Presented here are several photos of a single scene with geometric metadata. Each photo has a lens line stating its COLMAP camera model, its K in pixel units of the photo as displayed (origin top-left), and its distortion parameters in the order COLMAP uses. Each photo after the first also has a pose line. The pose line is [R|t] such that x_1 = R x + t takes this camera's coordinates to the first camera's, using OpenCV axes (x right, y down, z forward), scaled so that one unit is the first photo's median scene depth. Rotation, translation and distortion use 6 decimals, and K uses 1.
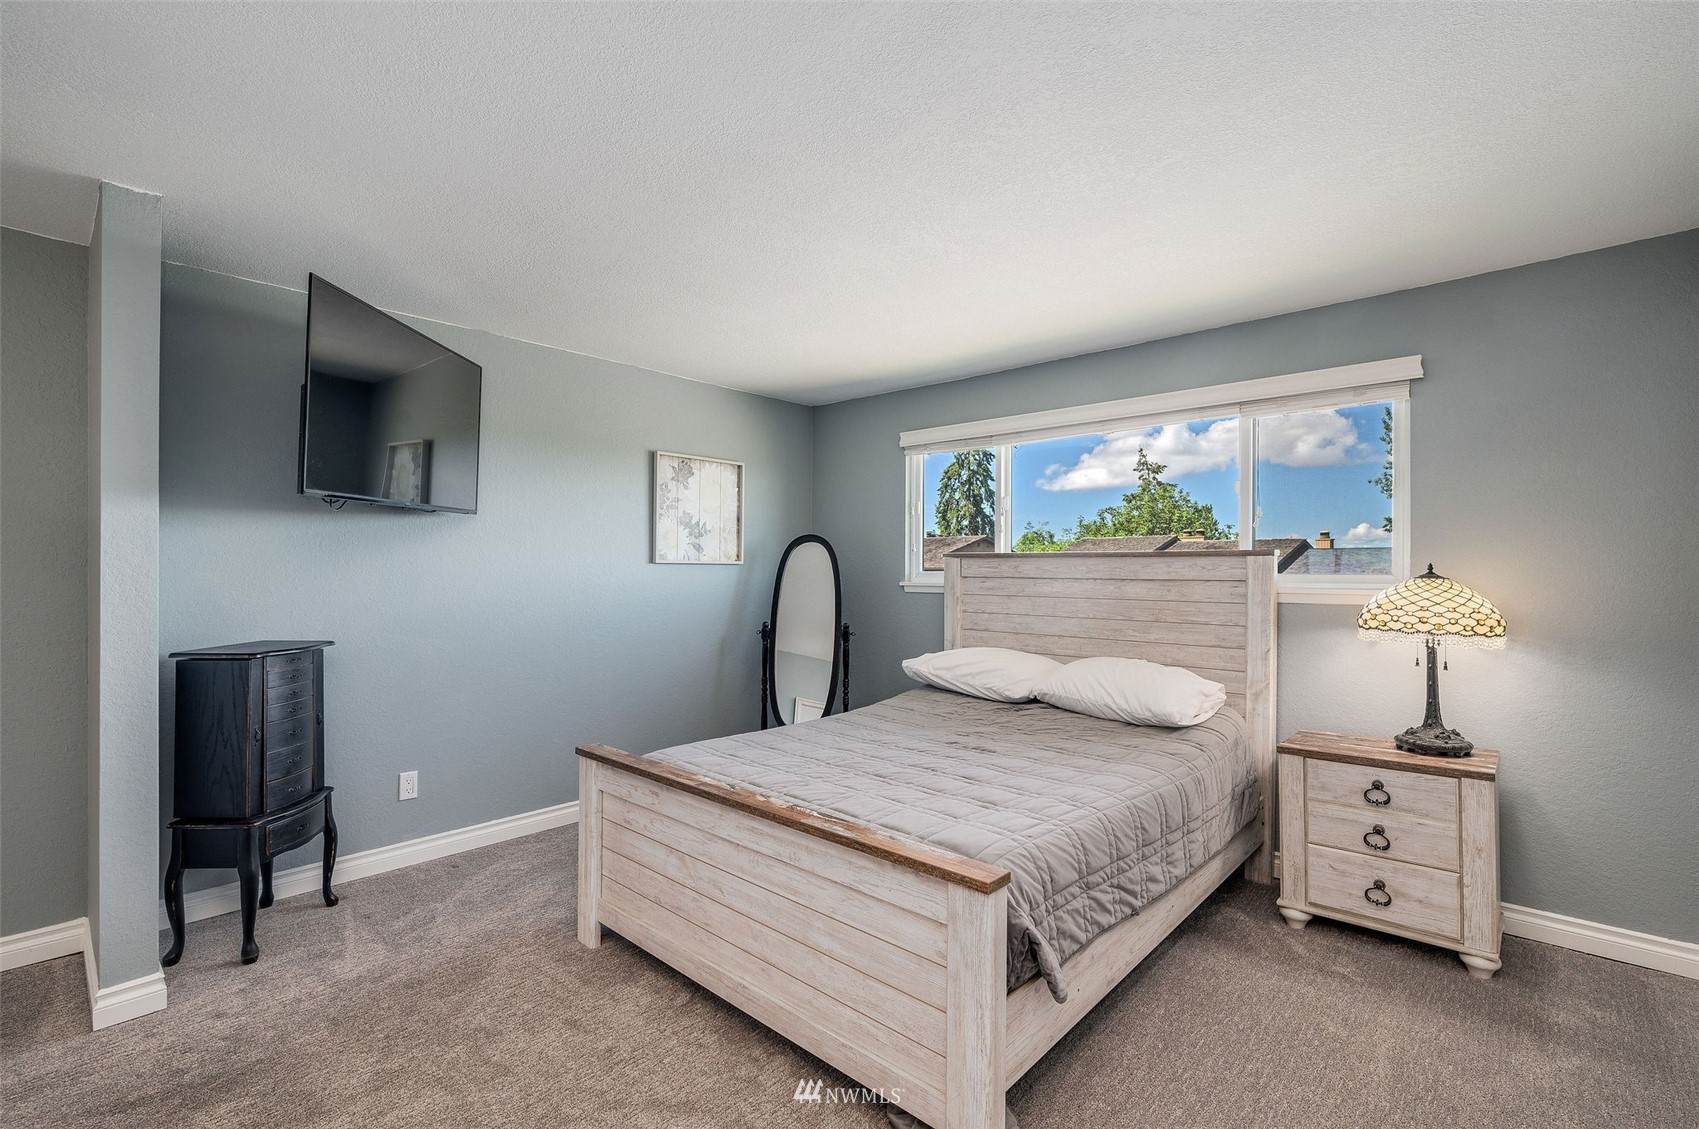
lens RADIAL K [[737.7, 0, 849.5], [0, 737.7, 564.5], [0, 0, 1]] dist [0.000748, -0.000031]
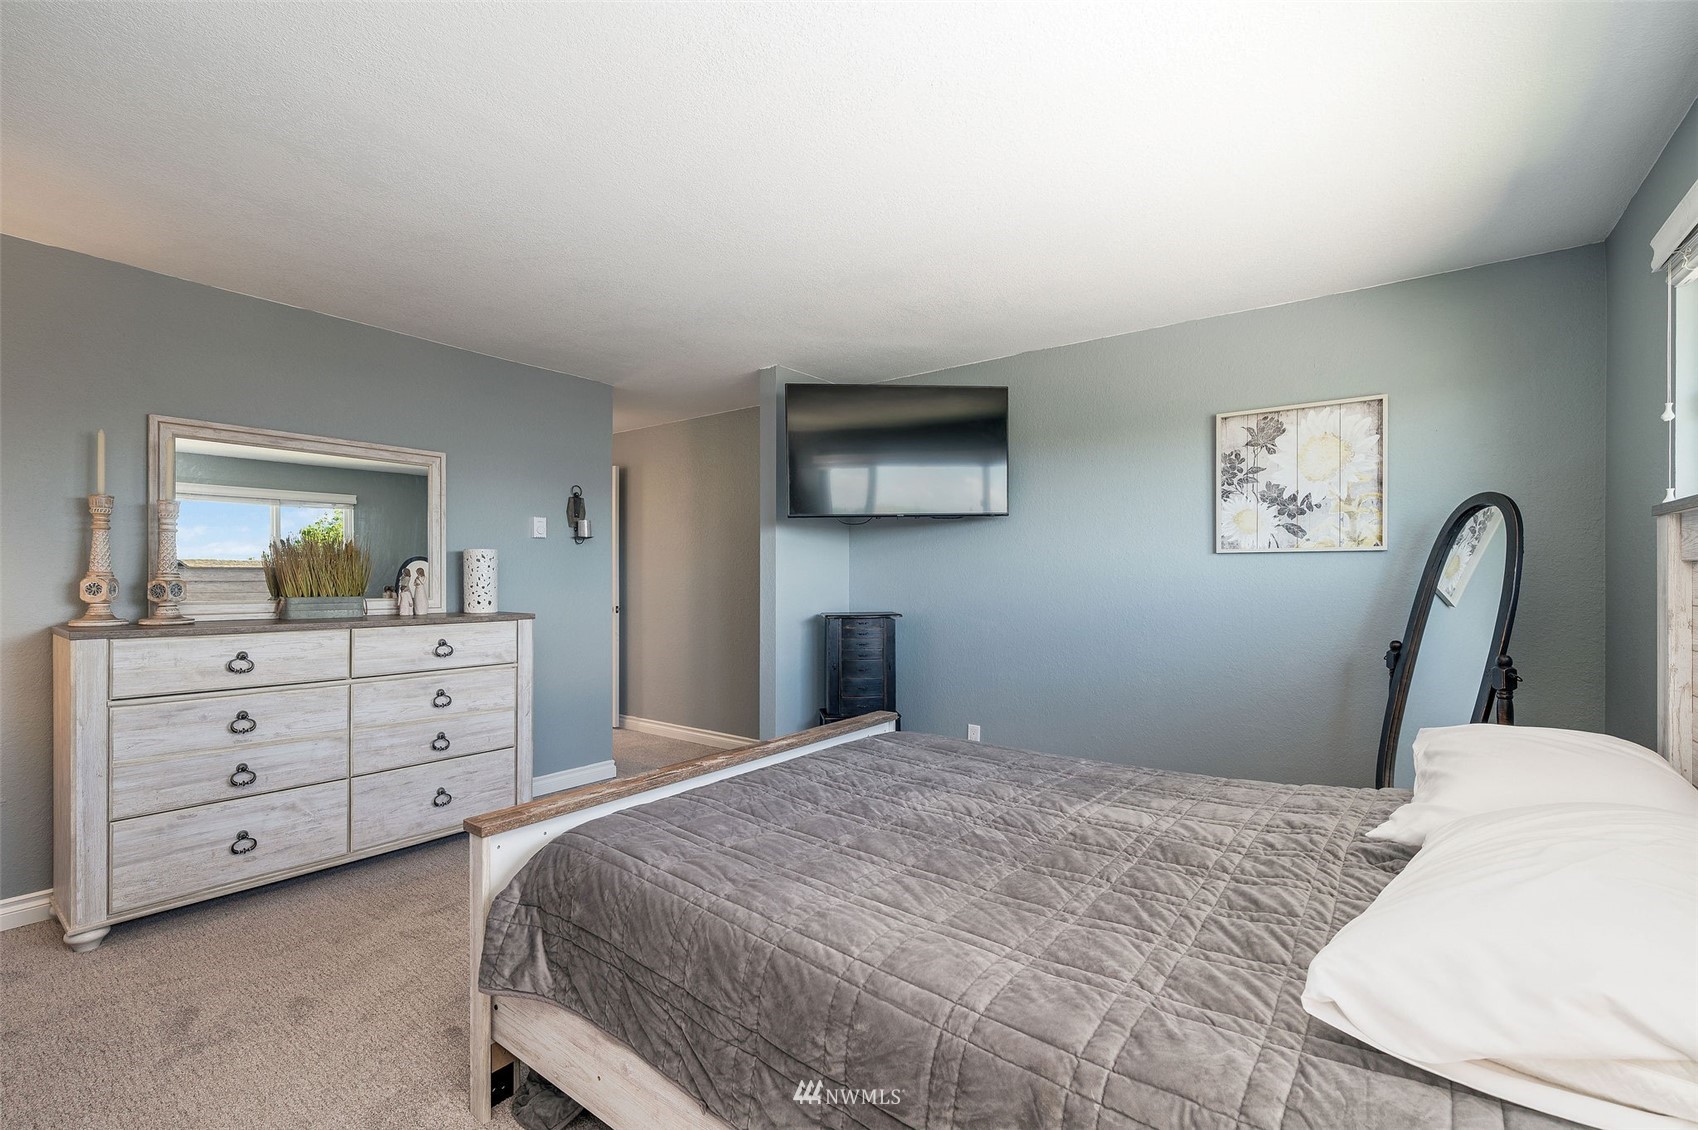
lens RADIAL K [[737.2, 0, 849.0], [0, 737.2, 565.0], [0, 0, 1]] dist [0.000748, -0.000031]
pose [[0.097679, -0.007369, -0.995191, 0.481739], [0.013852, 0.999886, -0.006044, 0.010062], [0.995122, -0.013195, 0.097770, 0.494014]]
